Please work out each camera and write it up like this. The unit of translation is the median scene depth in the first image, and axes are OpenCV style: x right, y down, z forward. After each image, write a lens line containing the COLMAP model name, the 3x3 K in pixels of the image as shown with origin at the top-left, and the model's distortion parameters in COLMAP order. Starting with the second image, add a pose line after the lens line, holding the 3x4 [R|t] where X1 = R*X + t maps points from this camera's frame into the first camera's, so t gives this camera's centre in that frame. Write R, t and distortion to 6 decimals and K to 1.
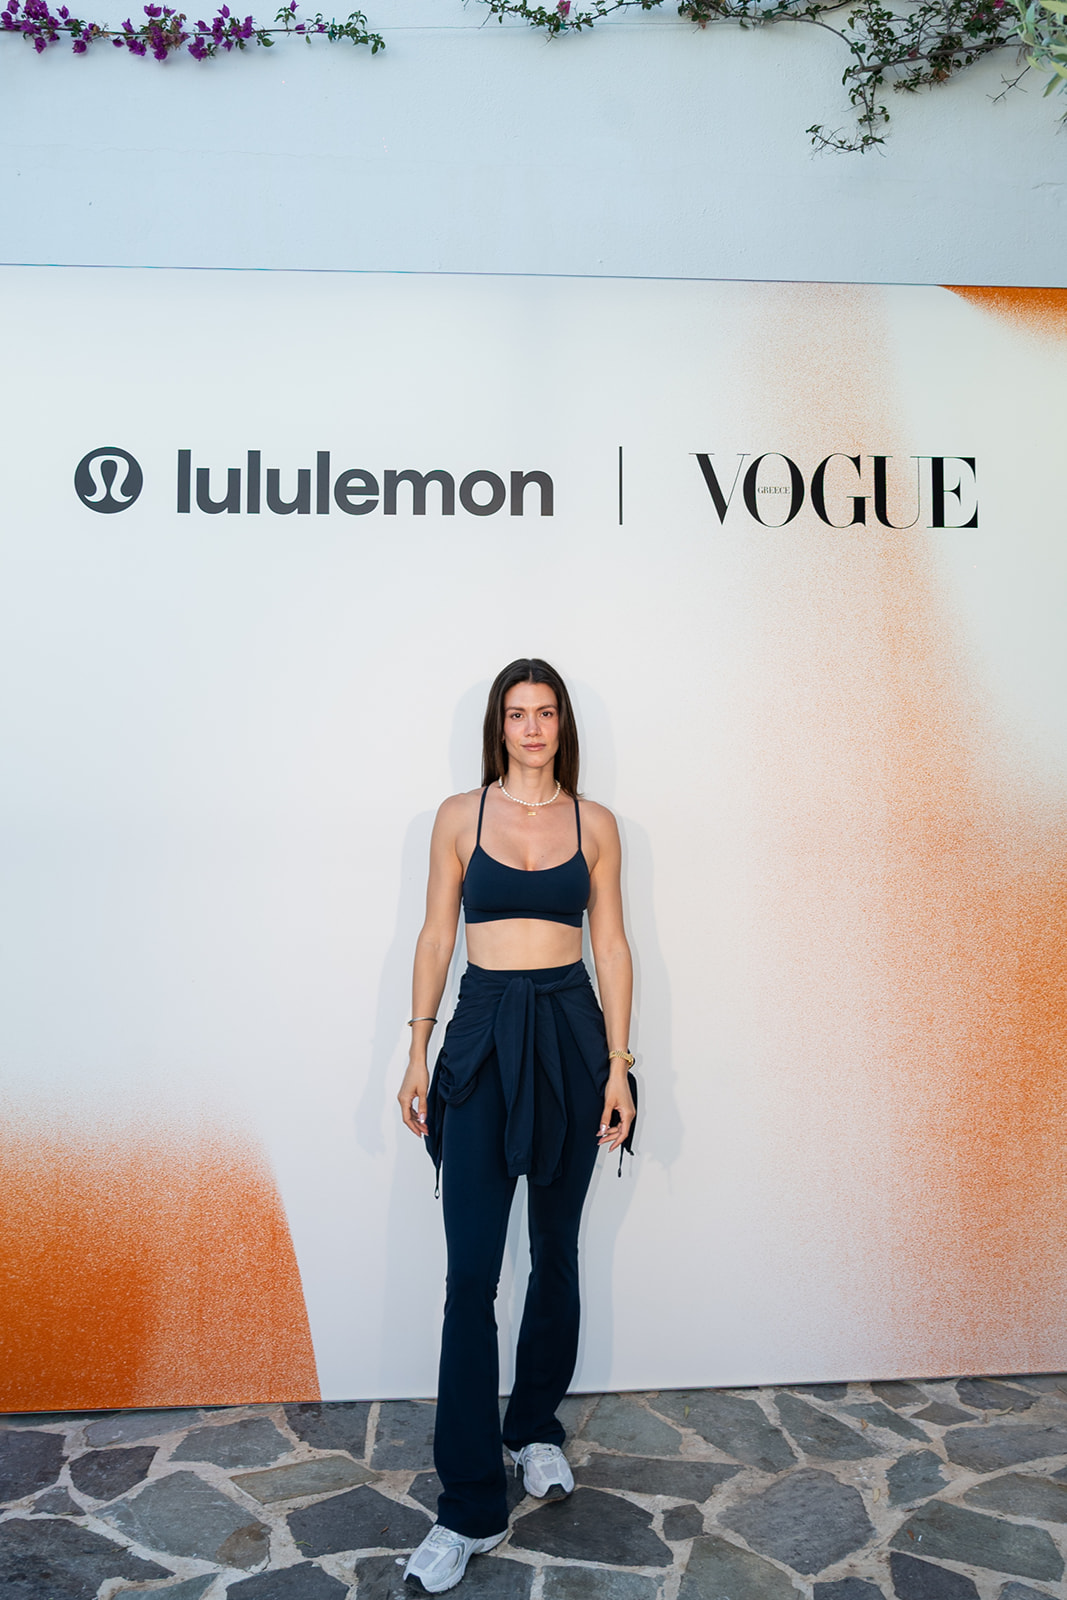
lens RADIAL K [[1444.4, 0, 514.5], [0, 1444.4, 671.0], [0, 0, 1]] dist [-0.011950, 0.006312]
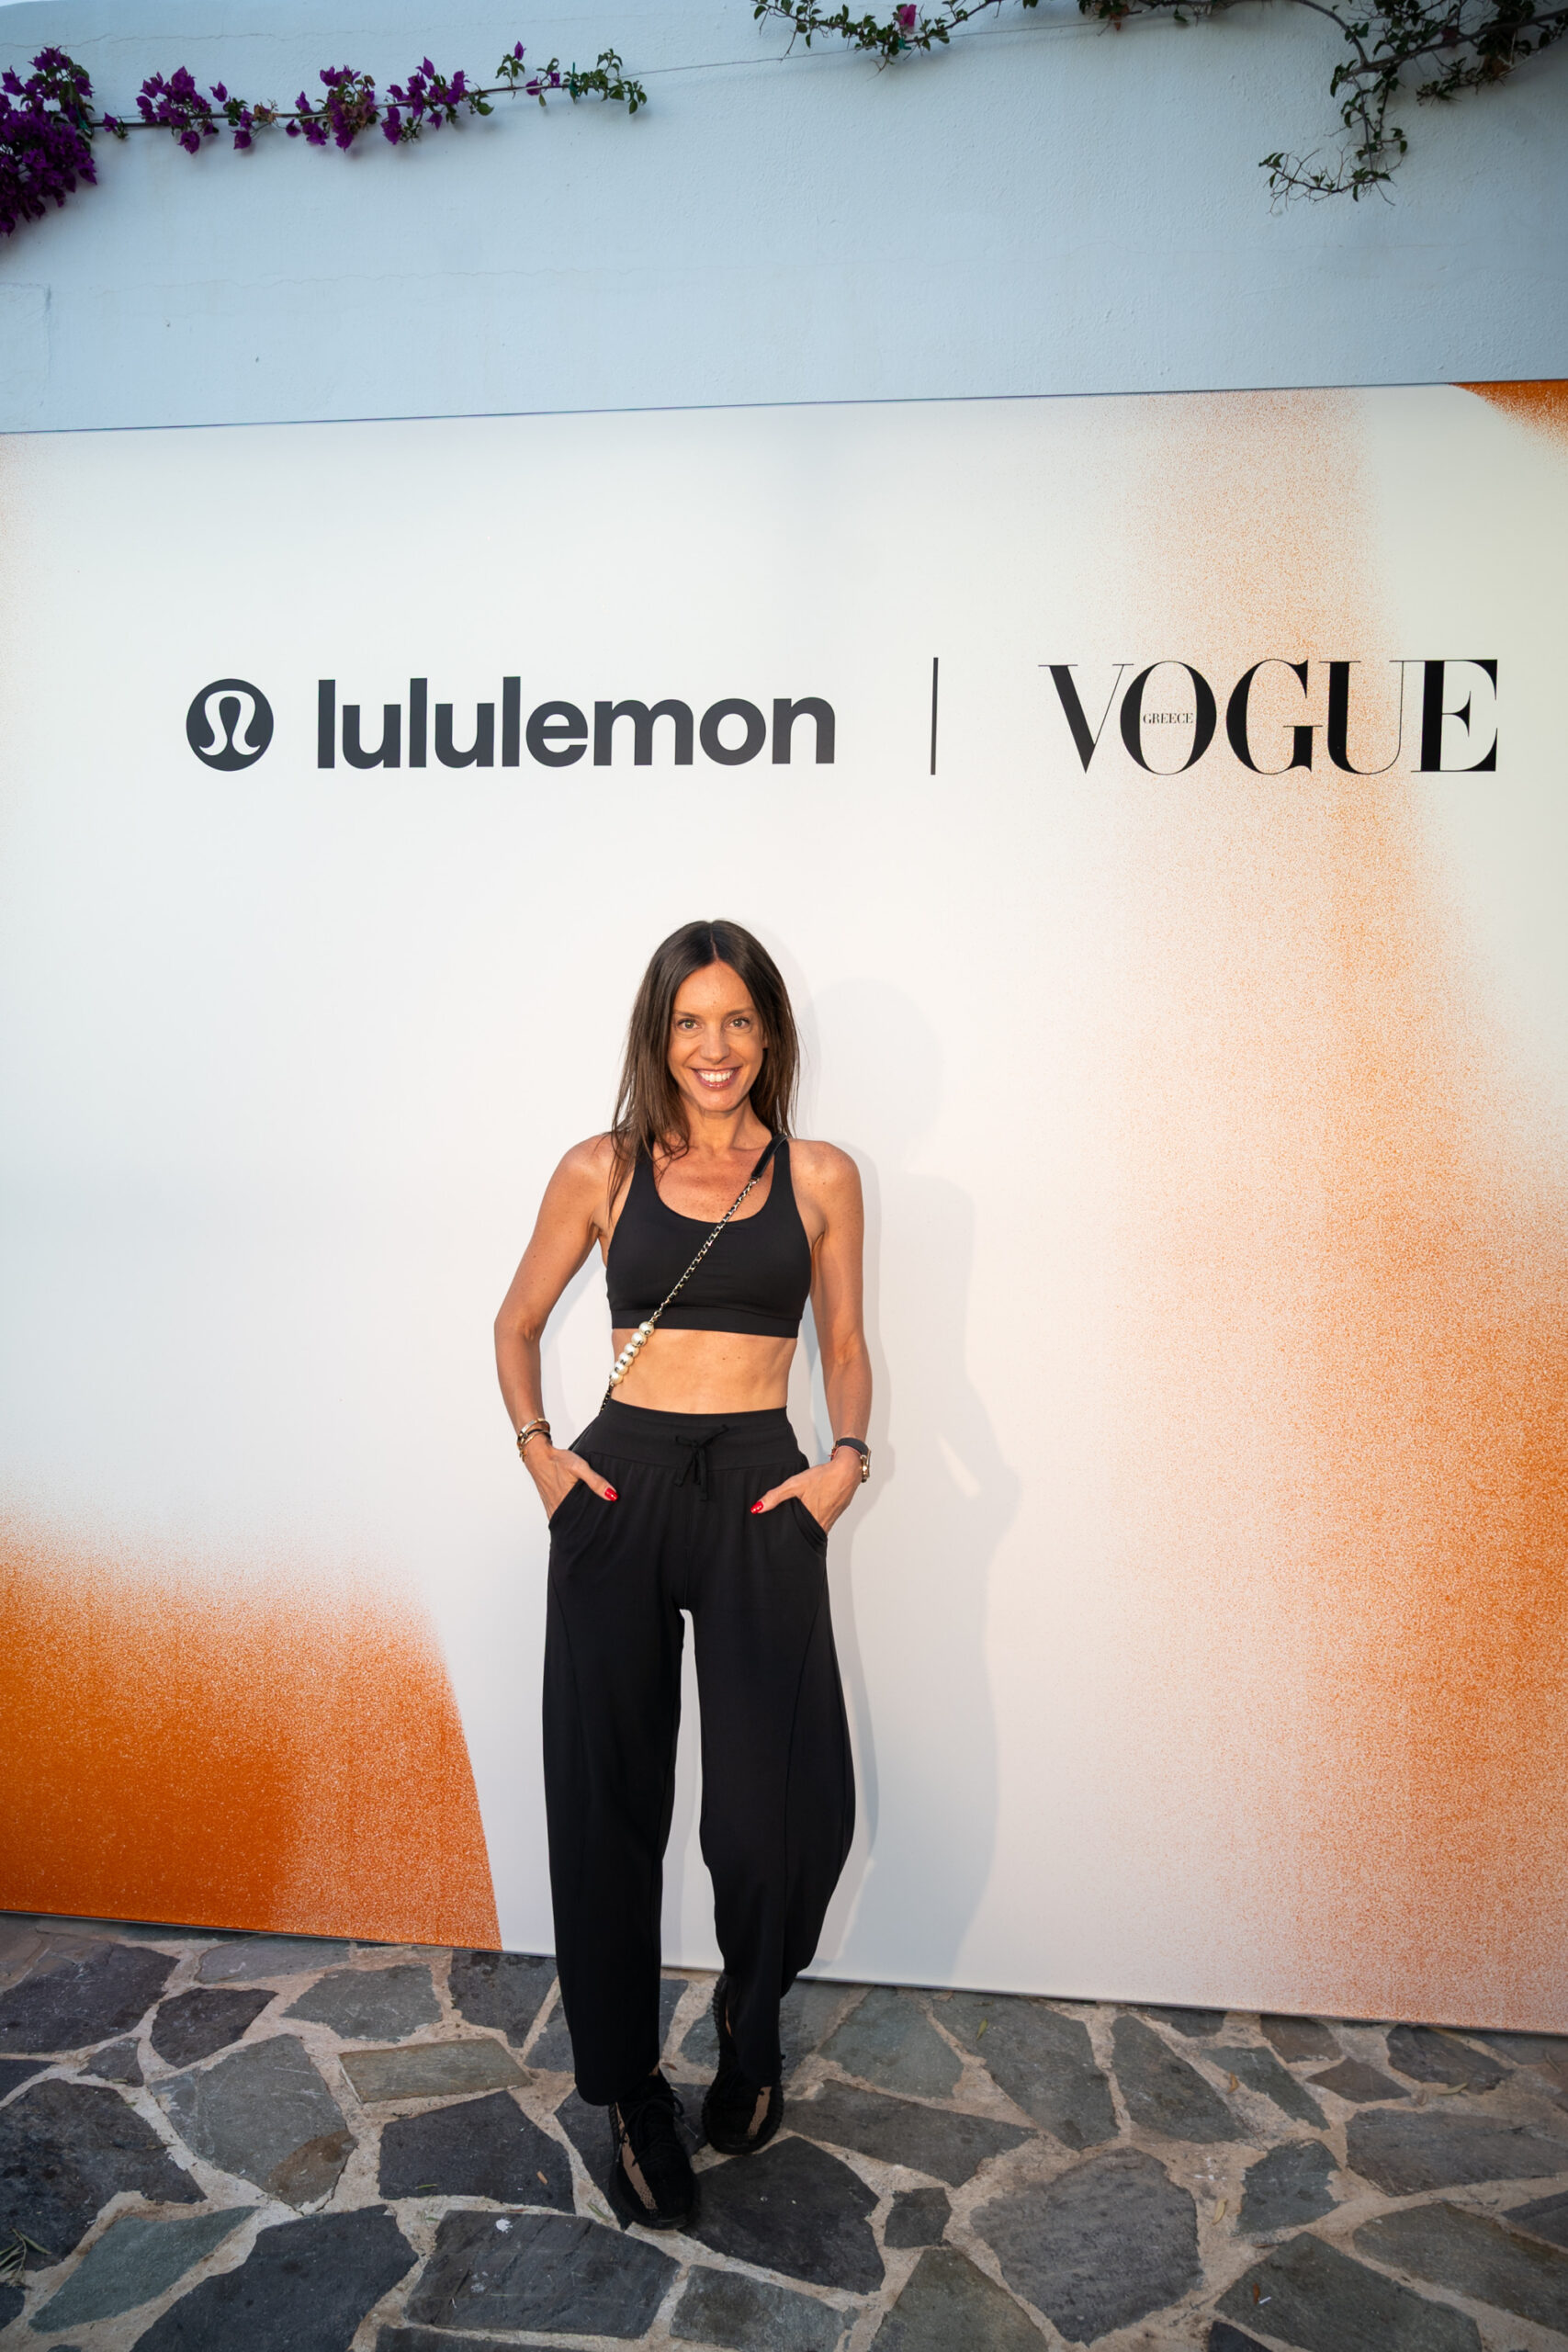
lens RADIAL K [[1589.9, 0, 754.1], [0, 1589.9, 1178.9], [0, 0, 1]] dist [-0.006785, -0.000473]
pose [[0.981177, 0.028257, -0.191033, 0.142944], [-0.009986, 0.995337, 0.095938, 0.017958], [0.192853, -0.092224, 0.976884, 0.238355]]
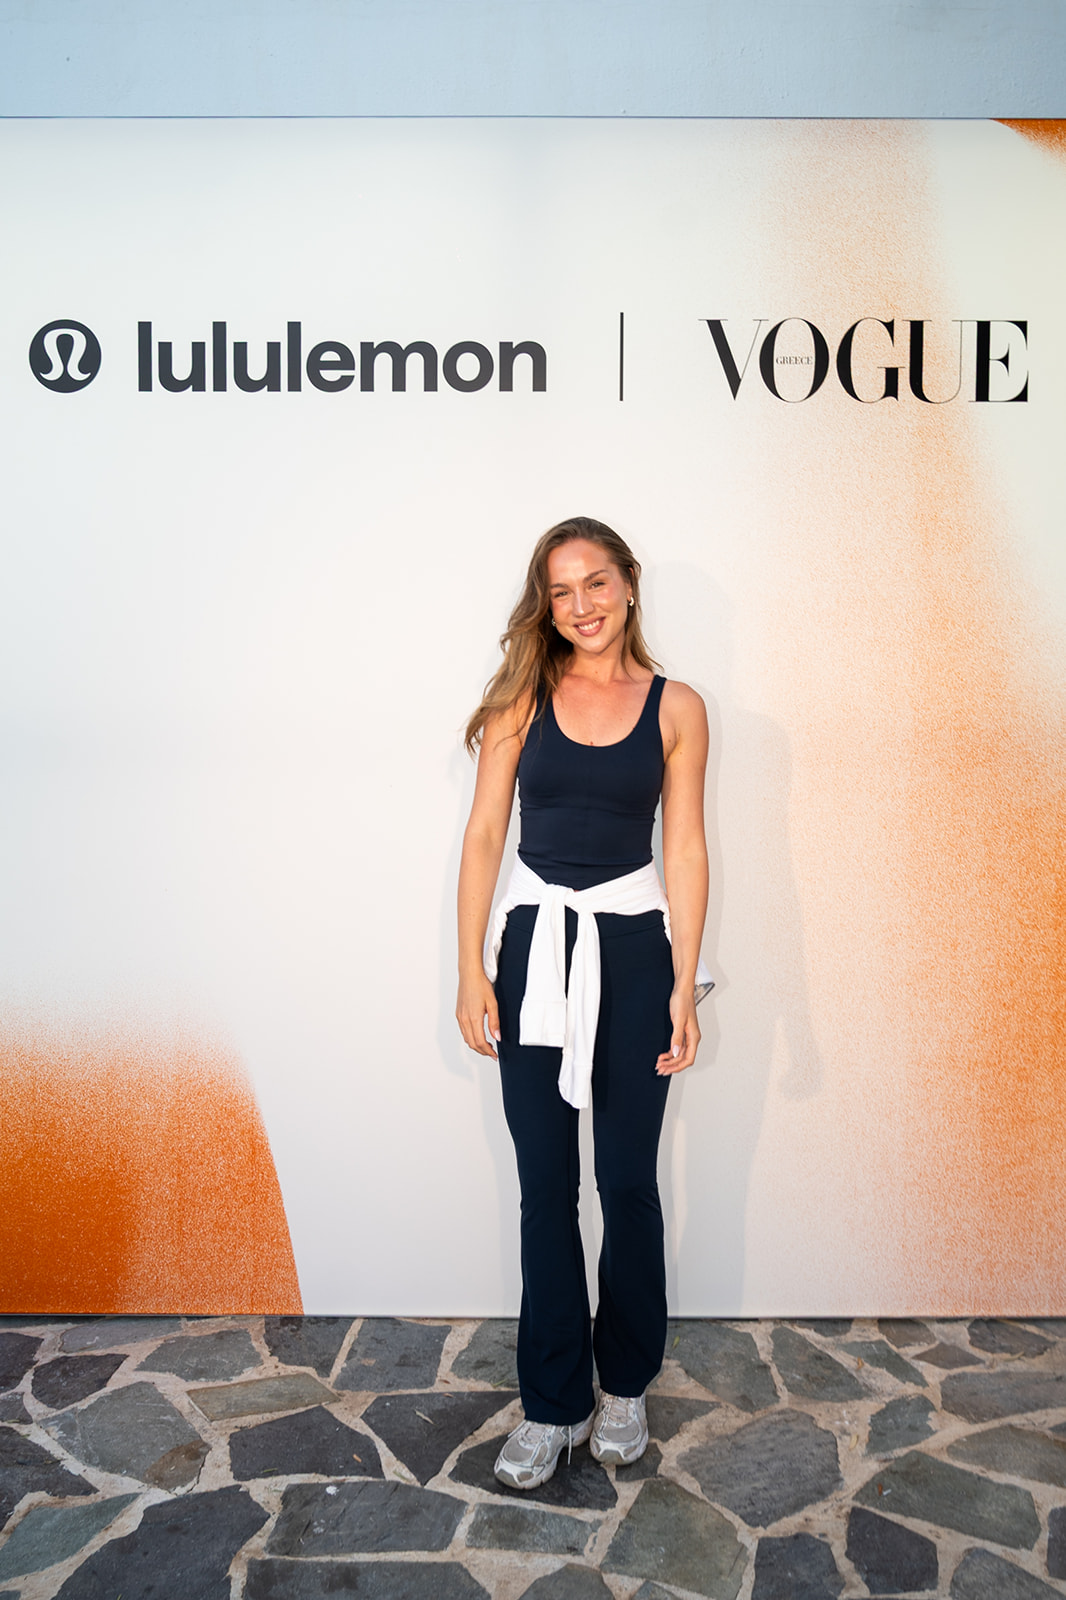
lens RADIAL K [[1375.2, 0, 587.0], [0, 1375.2, 748.1], [0, 0, 1]] dist [-0.008293, 0.000230]
pose [[0.996945, 0.009516, -0.077524, 0.123944], [-0.001610, 0.994842, 0.101422, 0.028214], [0.078089, -0.100988, 0.991818, 0.126299]]
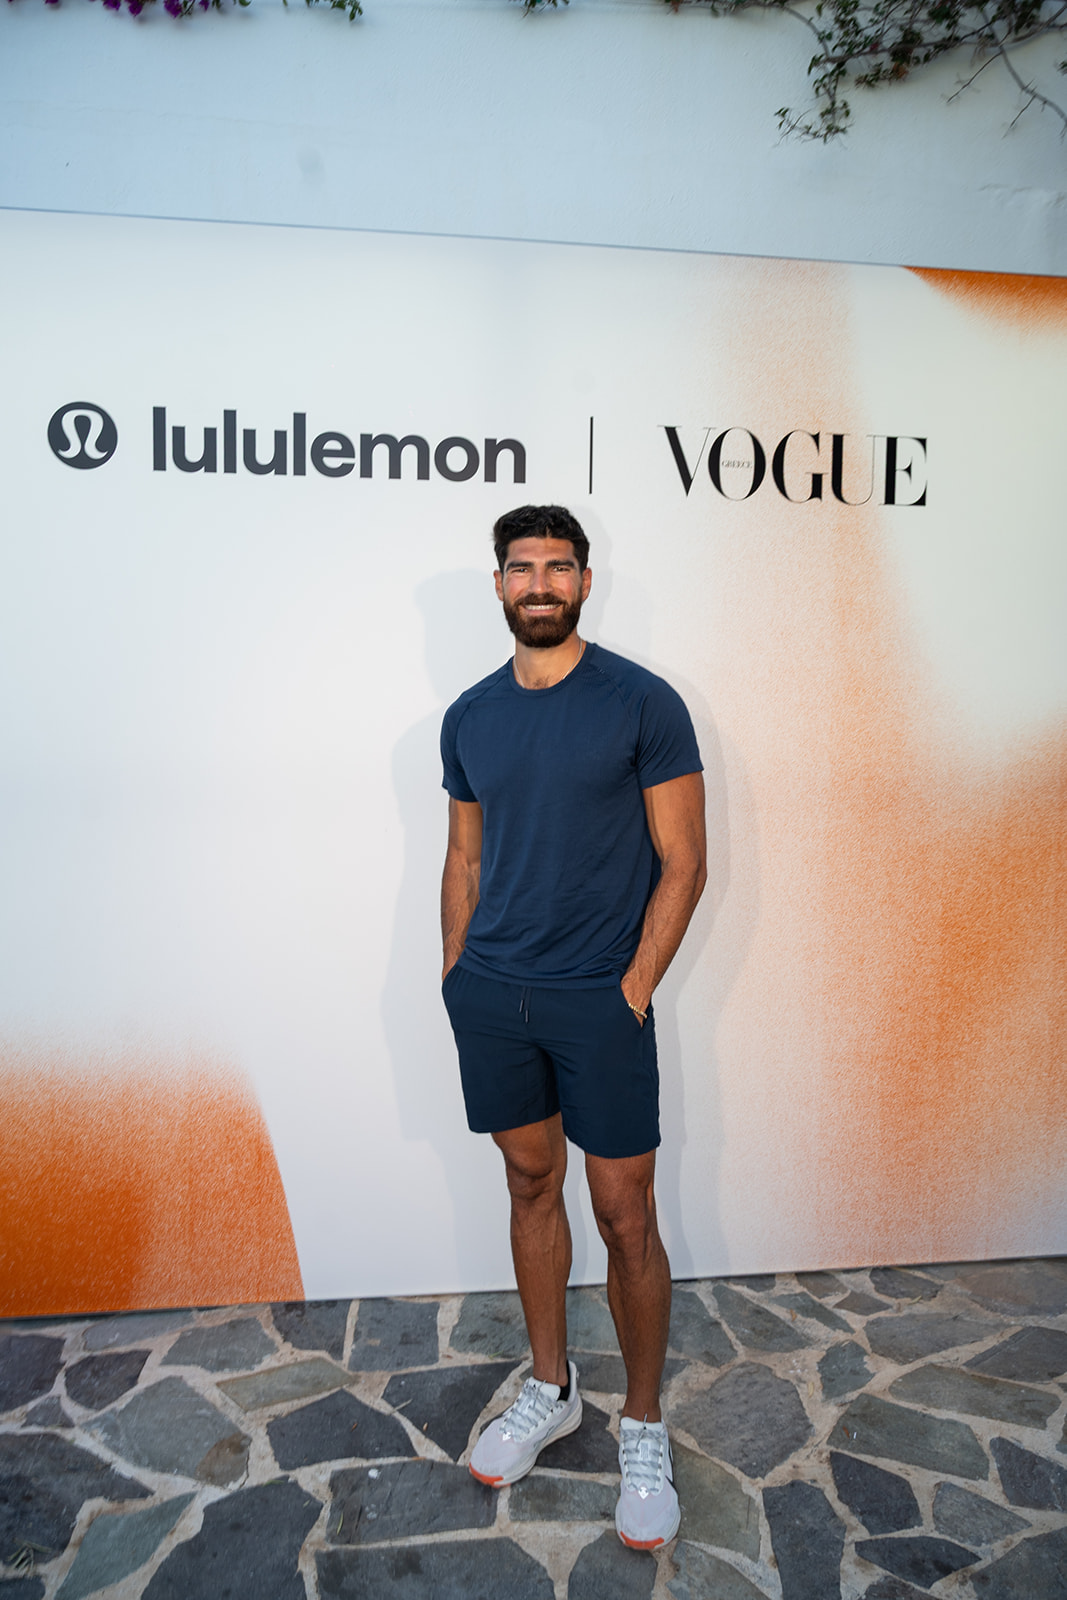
lens RADIAL K [[1086.4, 0, 538.2], [0, 1086.4, 795.9], [0, 0, 1]] dist [-0.009319, 0.003735]
pose [[0.998468, 0.008397, 0.054684, -0.004992], [-0.014585, 0.993401, 0.113763, 0.026807], [-0.053368, -0.114387, 0.992002, 0.209102]]
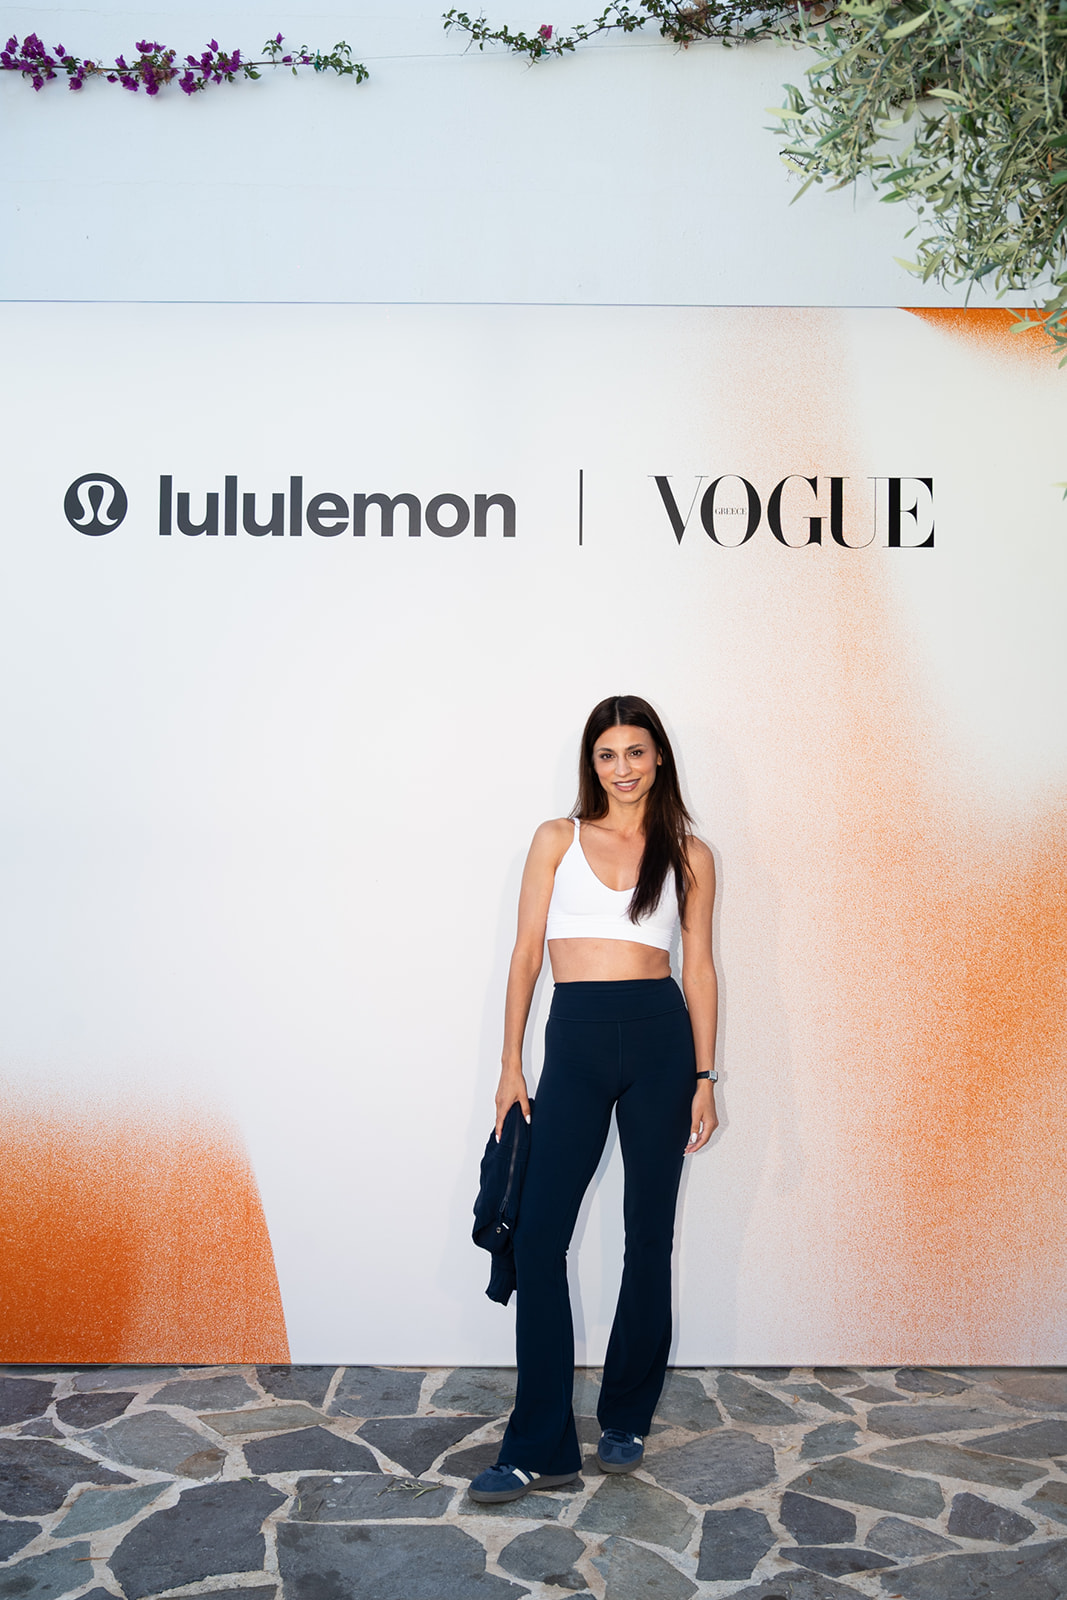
lens RADIAL K [[1609.0, 0, 511.3], [0, 1609.0, 771.7], [0, 0, 1]] dist [-0.003512, 0.003258]
pose [[0.997324, 0.006911, -0.072785, 0.111889], [-0.004474, 0.999425, 0.033597, 0.023485], [0.072976, -0.033181, 0.996782, -0.166501]]
